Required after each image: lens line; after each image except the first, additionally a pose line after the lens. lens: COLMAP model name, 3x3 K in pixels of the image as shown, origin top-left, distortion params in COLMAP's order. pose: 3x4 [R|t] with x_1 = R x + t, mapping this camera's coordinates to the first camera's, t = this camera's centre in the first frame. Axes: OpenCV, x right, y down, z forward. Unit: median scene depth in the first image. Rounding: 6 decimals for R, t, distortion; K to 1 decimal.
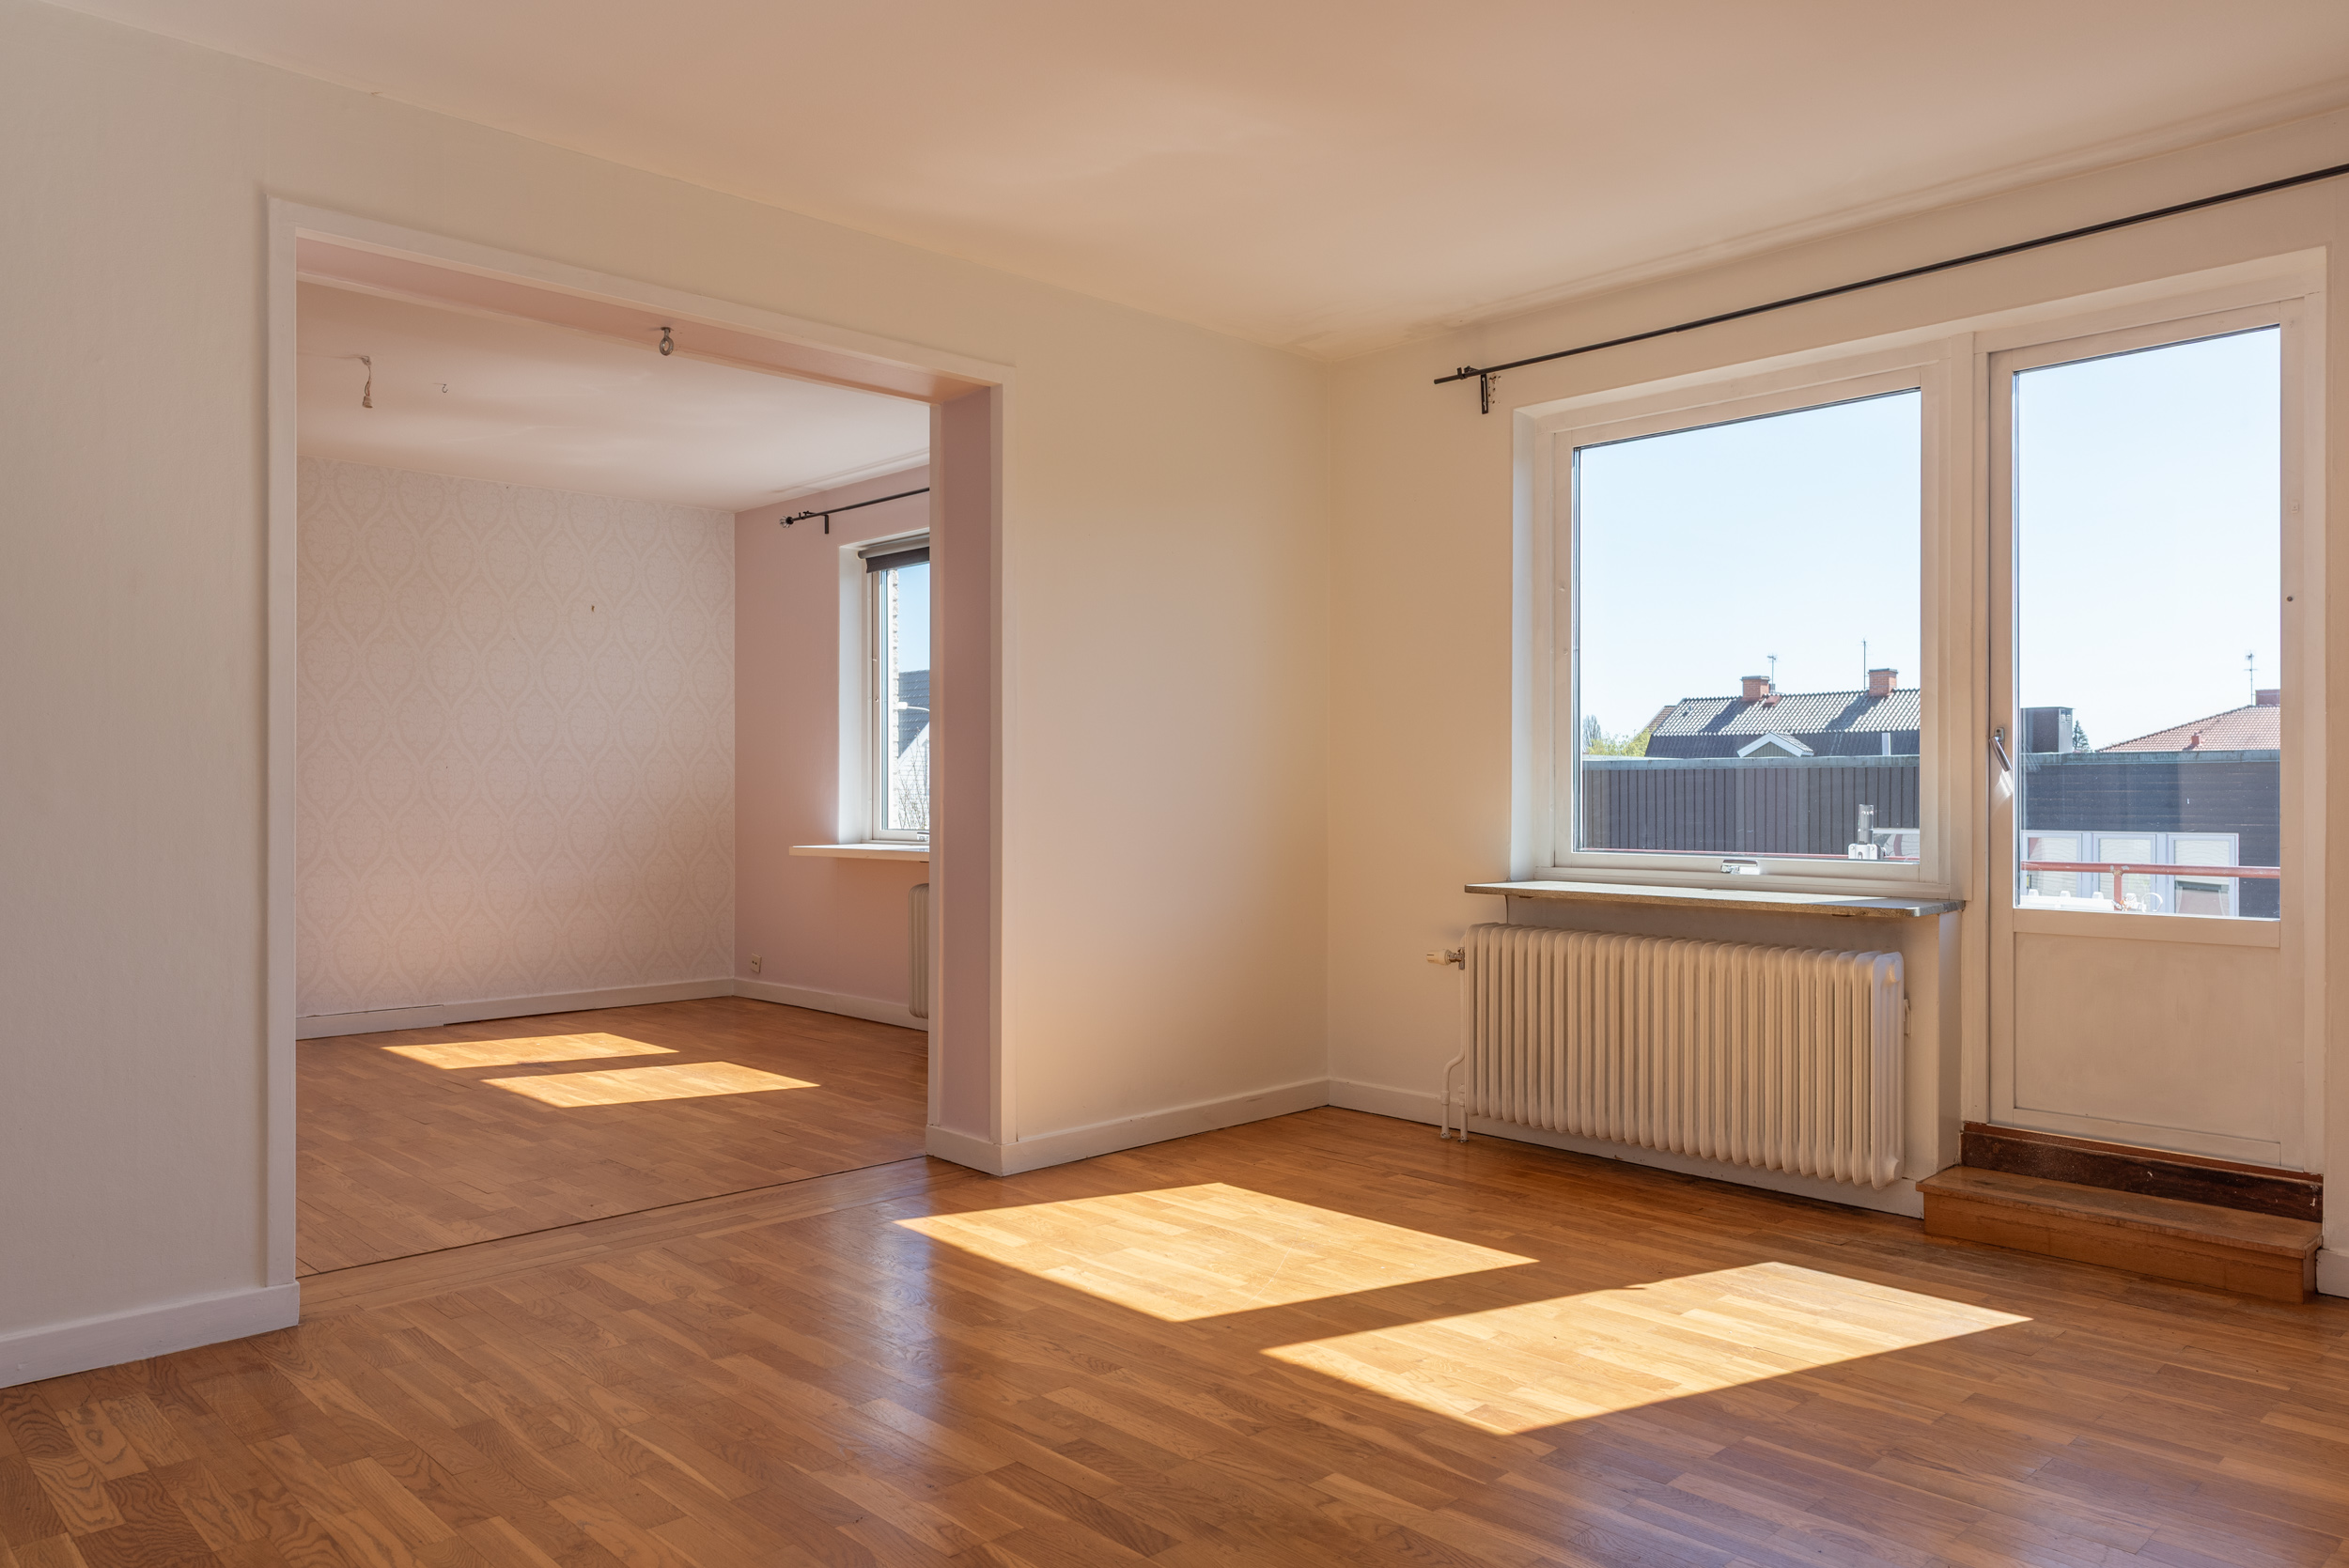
lens RADIAL K [[1611.9, 0, 1180.8], [0, 1611.9, 786.0], [0, 0, 1]] dist [0.003717, -0.003447]
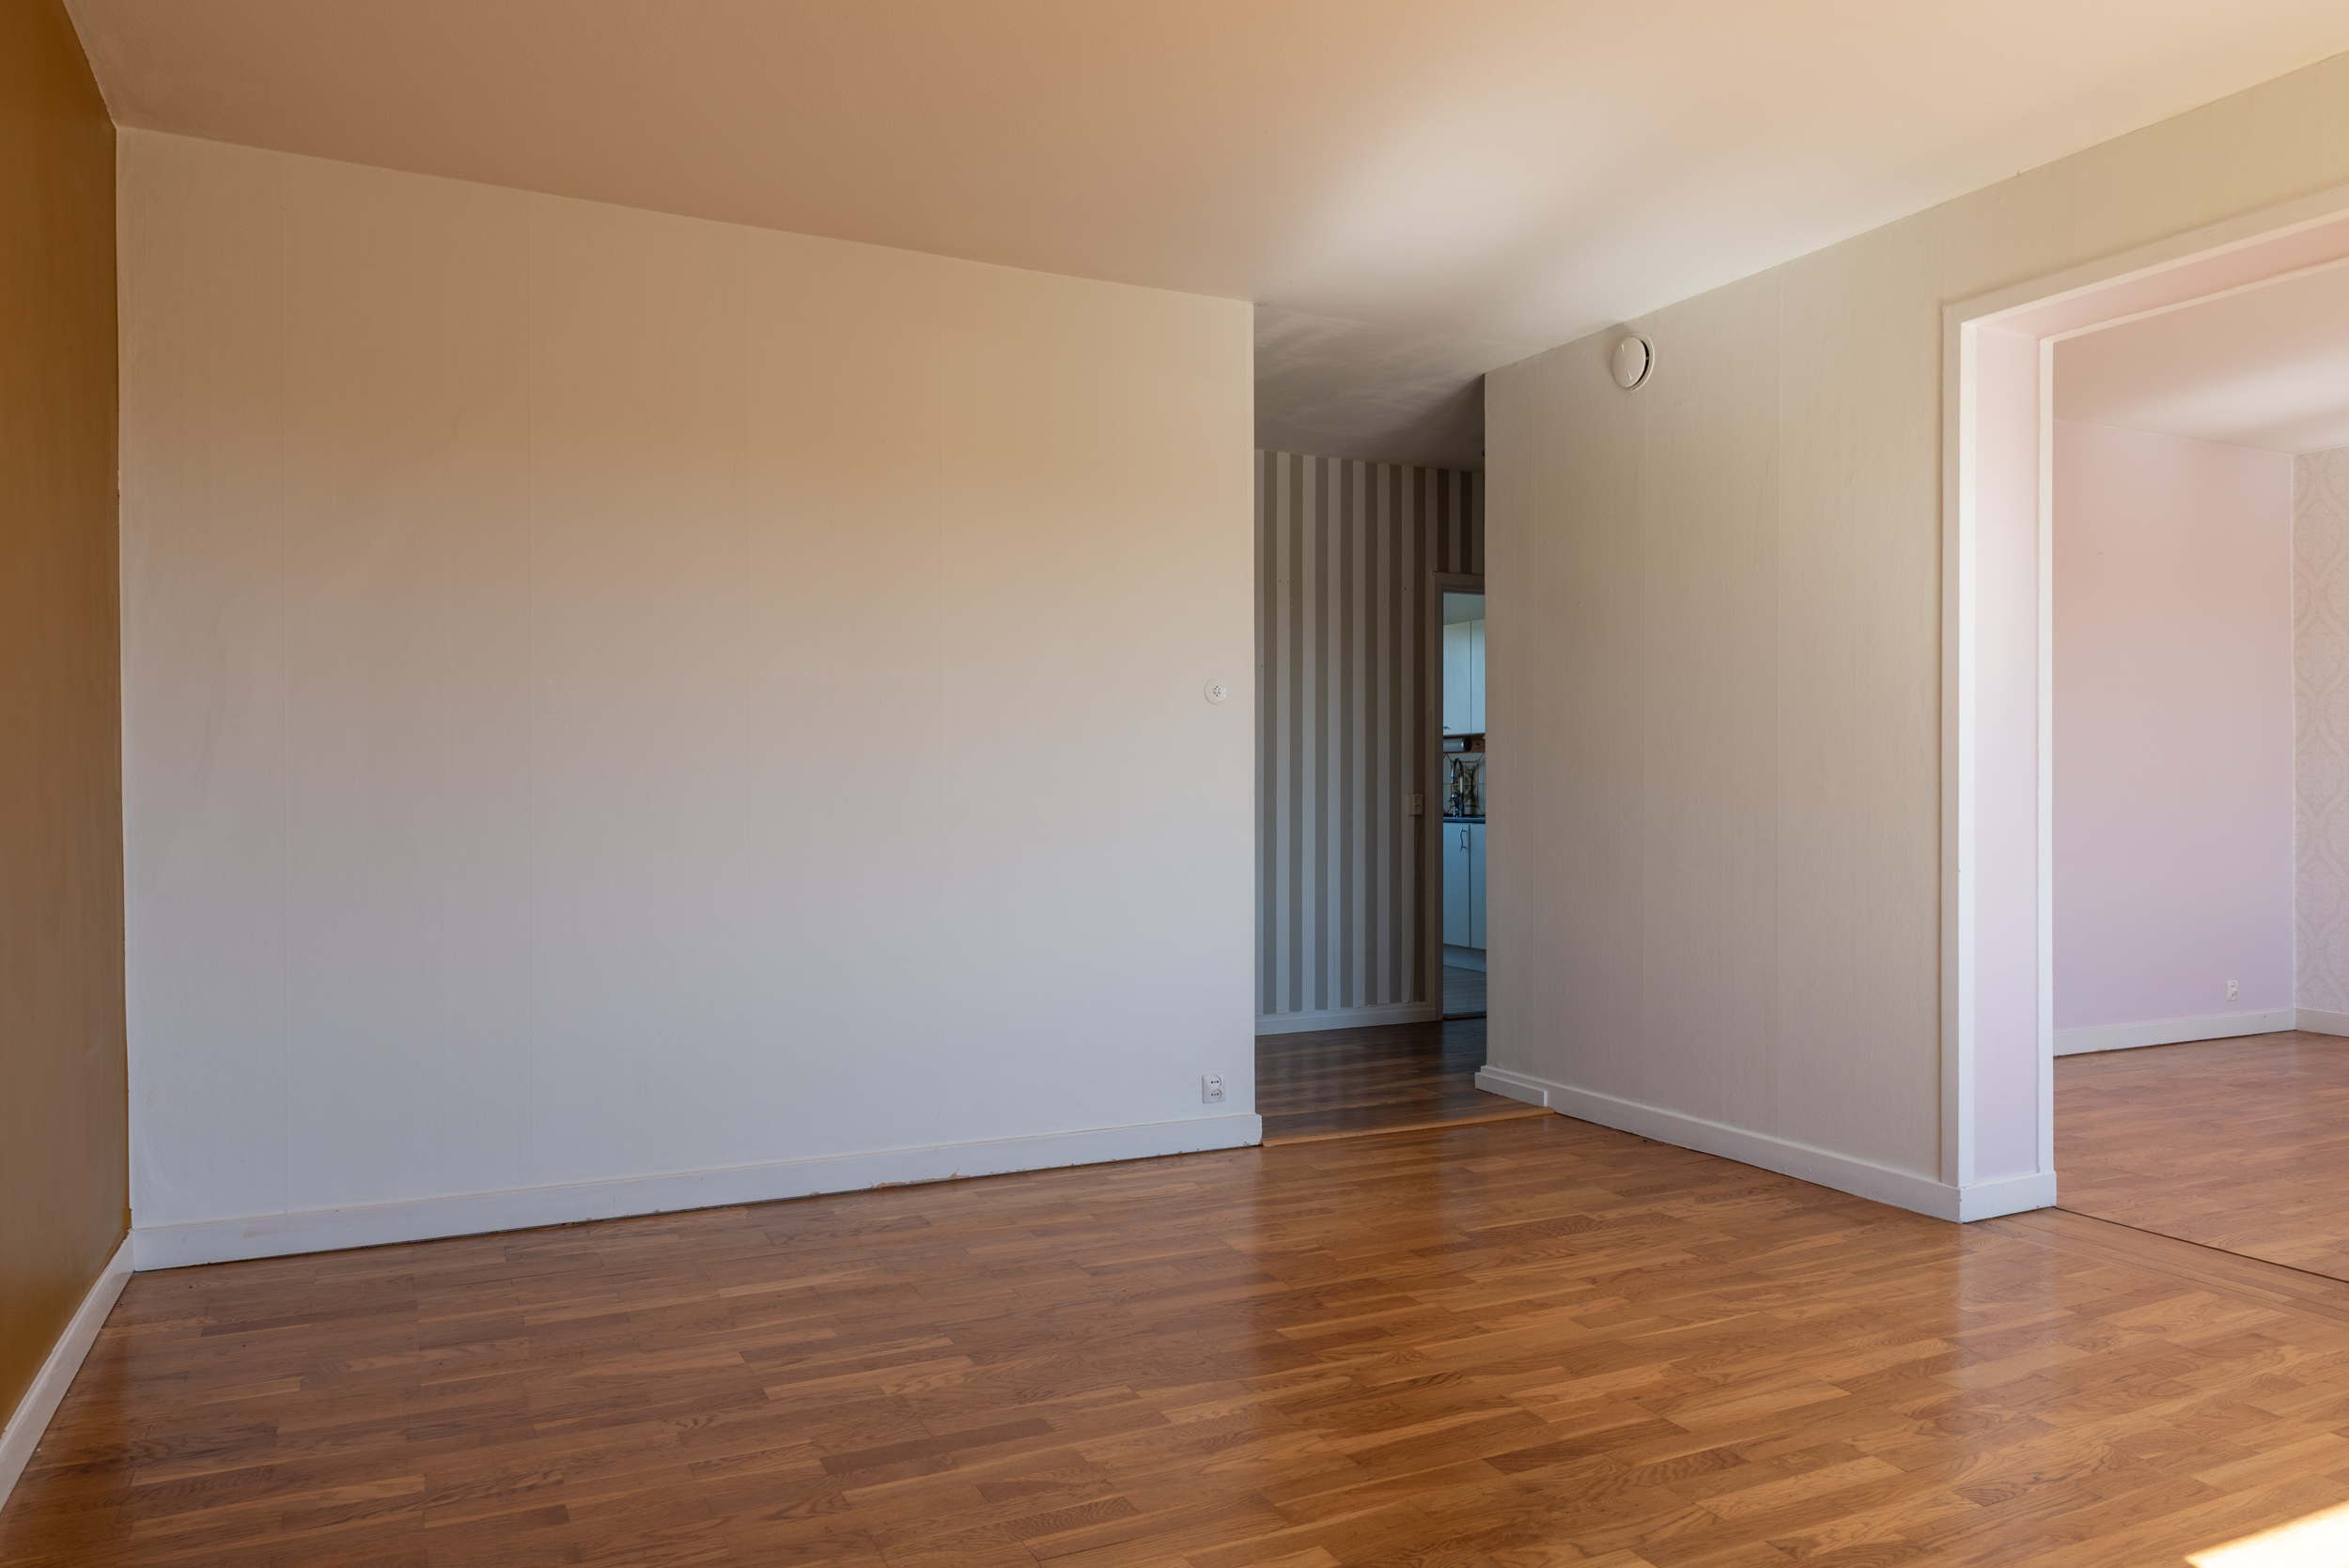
lens RADIAL K [[1607.3, 0, 1165.6], [0, 1607.3, 785.4], [0, 0, 1]] dist [-0.003175, -0.002832]
pose [[-0.311871, 0.001535, -0.950123, 0.671503], [-0.000896, 0.999998, 0.001910, 0.000140], [0.950124, 0.001447, -0.311869, 0.680174]]
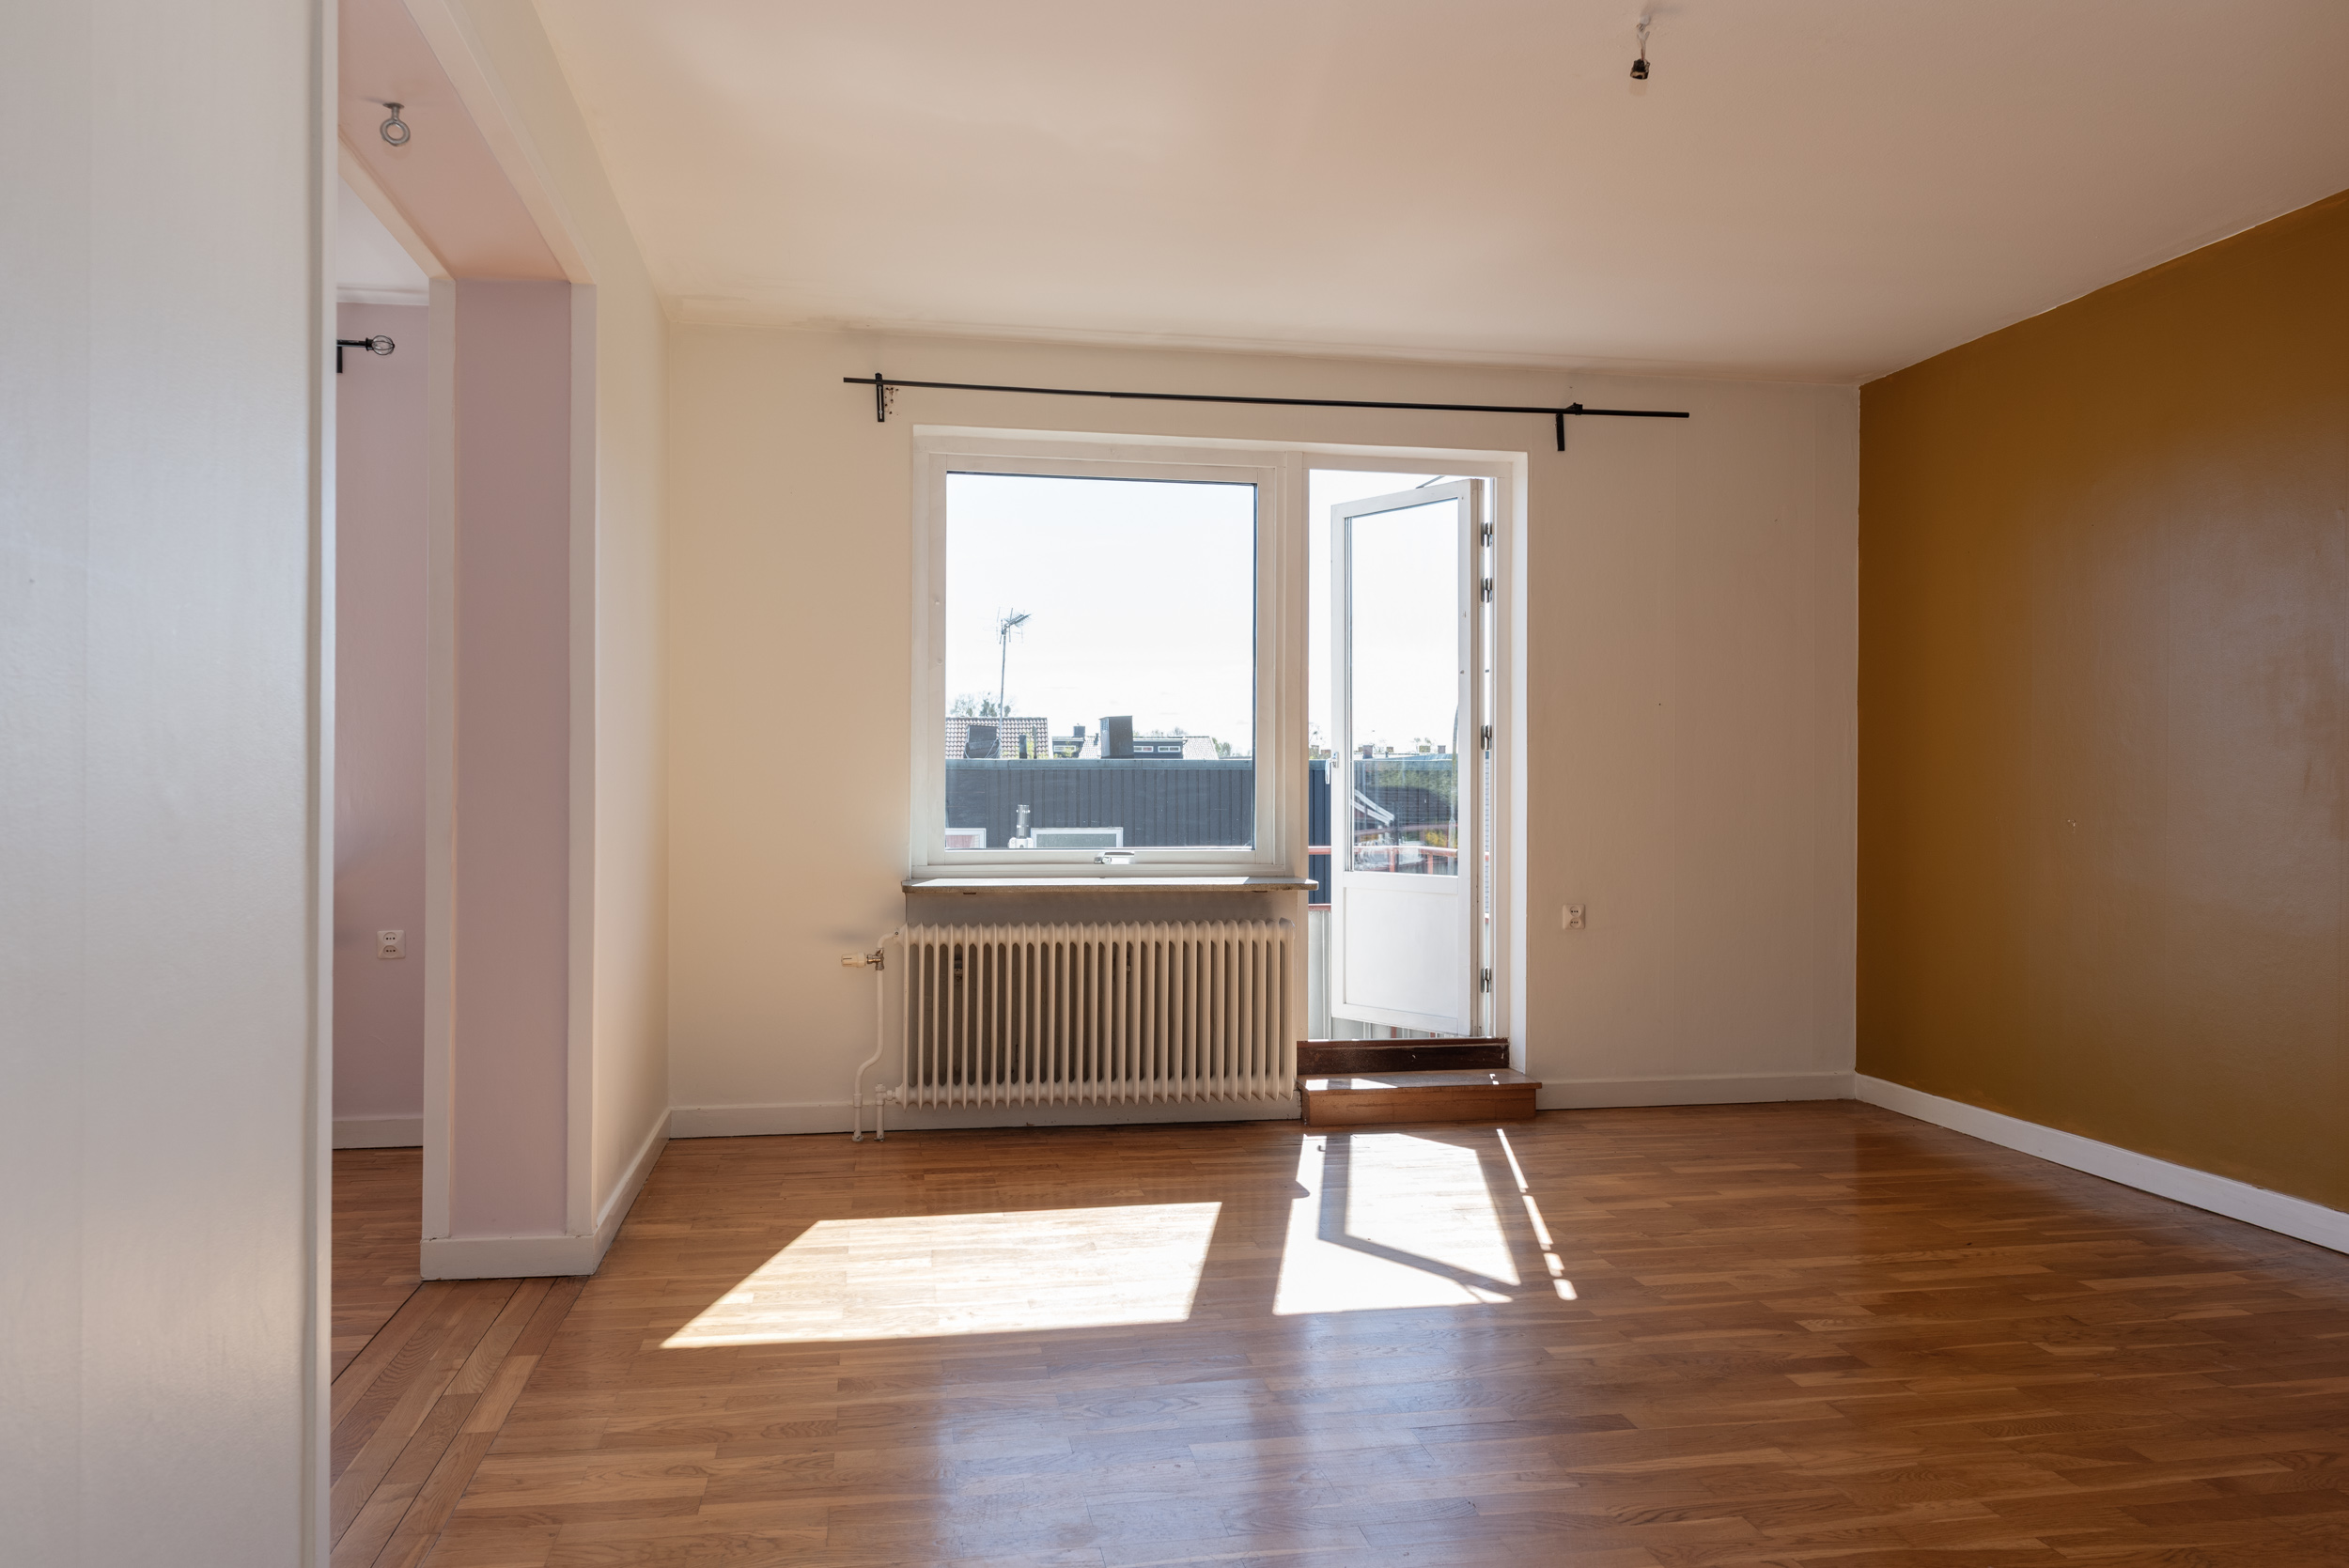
lens RADIAL K [[1611.9, 0, 1175.9], [0, 1611.9, 782.4], [0, 0, 1]] dist [0.003717, -0.003447]
pose [[0.557093, 0.006432, 0.830425, -0.722694], [-0.002149, 0.999978, -0.006303, 0.002994], [-0.830447, 0.001727, 0.557094, 0.367107]]
